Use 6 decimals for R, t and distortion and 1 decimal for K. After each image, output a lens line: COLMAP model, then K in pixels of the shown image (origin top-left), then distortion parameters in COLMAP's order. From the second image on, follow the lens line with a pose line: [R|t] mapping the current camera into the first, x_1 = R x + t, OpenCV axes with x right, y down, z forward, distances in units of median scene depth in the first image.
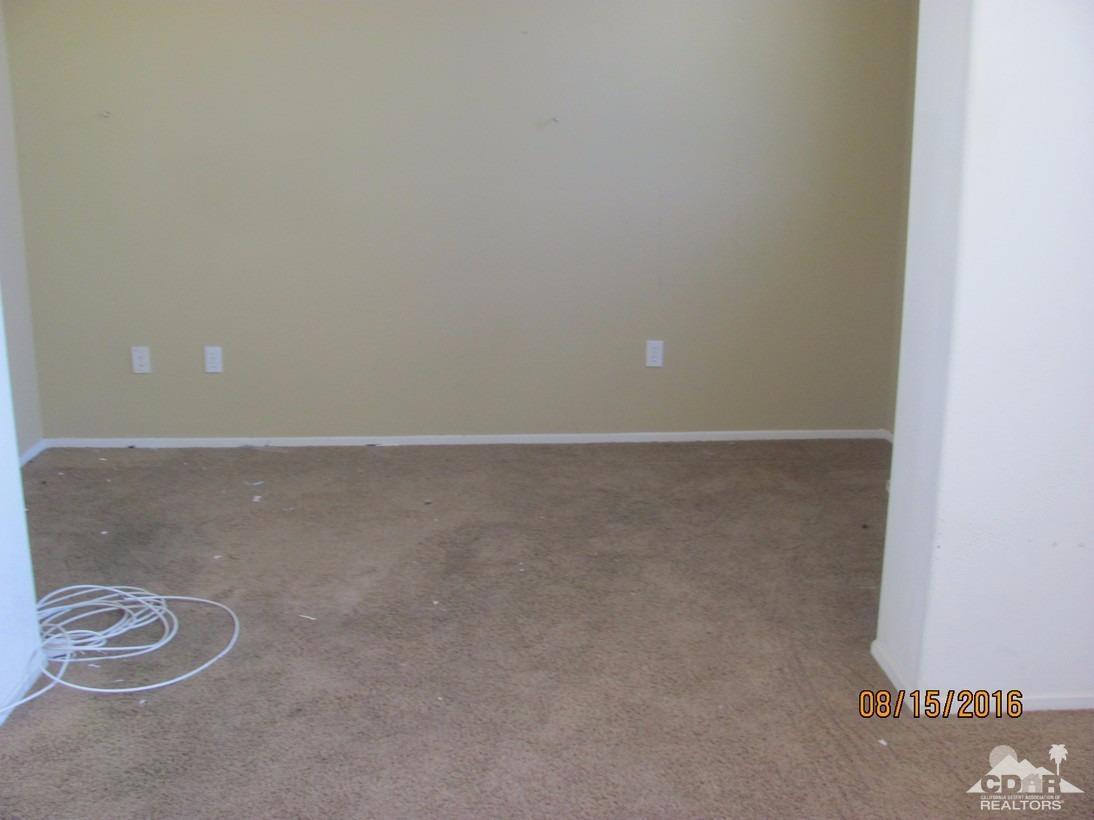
lens RADIAL K [[1151.4, 0, 548.2], [0, 1151.4, 406.5], [0, 0, 1]] dist [-0.230712, 0.265477]
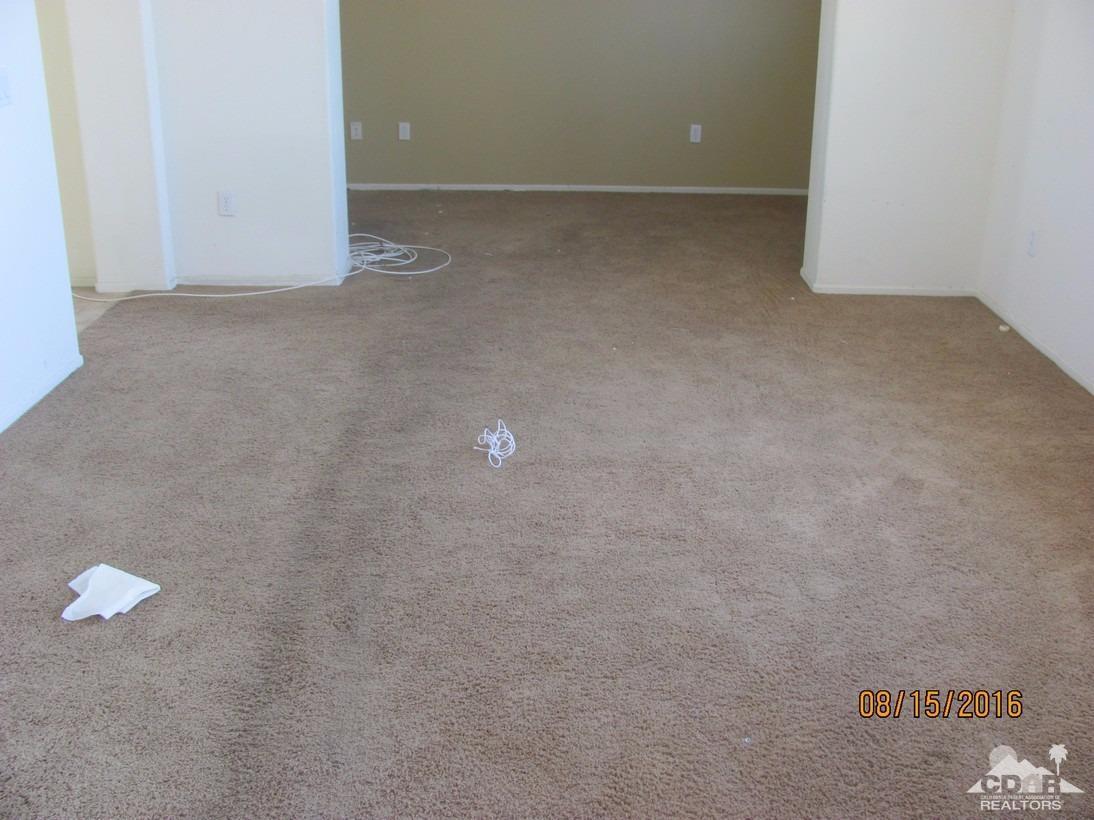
lens RADIAL K [[1151.4, 0, 548.2], [0, 1151.4, 406.5], [0, 0, 1]] dist [-0.230712, 0.265477]
pose [[0.997844, 0.027822, -0.059441, -0.003308], [-0.020190, 0.991908, 0.125340, 0.185107], [0.062447, -0.123870, 0.990332, -0.770749]]
